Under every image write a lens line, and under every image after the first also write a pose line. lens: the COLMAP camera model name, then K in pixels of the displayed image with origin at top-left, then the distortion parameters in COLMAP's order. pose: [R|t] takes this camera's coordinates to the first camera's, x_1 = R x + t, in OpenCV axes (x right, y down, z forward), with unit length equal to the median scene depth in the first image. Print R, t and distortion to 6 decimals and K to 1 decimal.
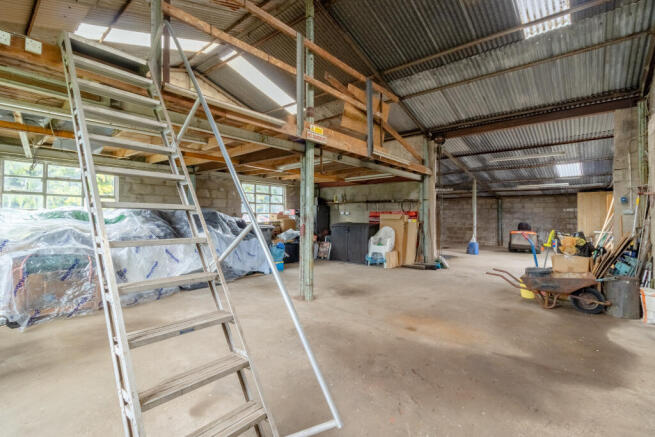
lens RADIAL K [[305.7, 0, 327.5], [0, 305.7, 218.5], [0, 0, 1]] dist [0.067671, 0.000117]
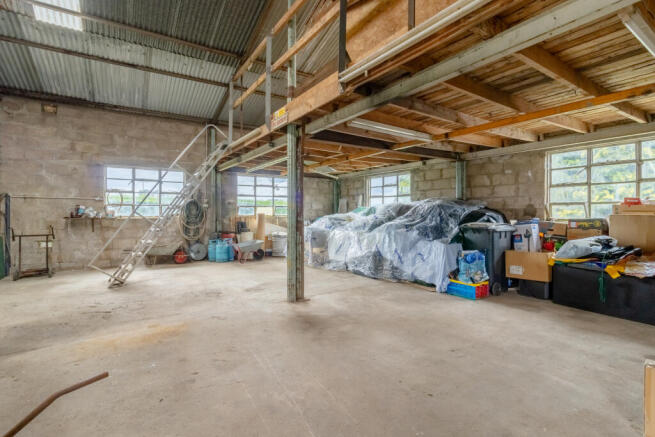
lens RADIAL K [[305.7, 0, 327.5], [0, 305.7, 218.5], [0, 0, 1]] dist [0.067671, 0.000117]
pose [[-0.276002, 0.035065, -0.960517, 0.973207], [0.003468, 0.999364, 0.035487, -0.026146], [0.961151, 0.006463, -0.275948, 1.641516]]
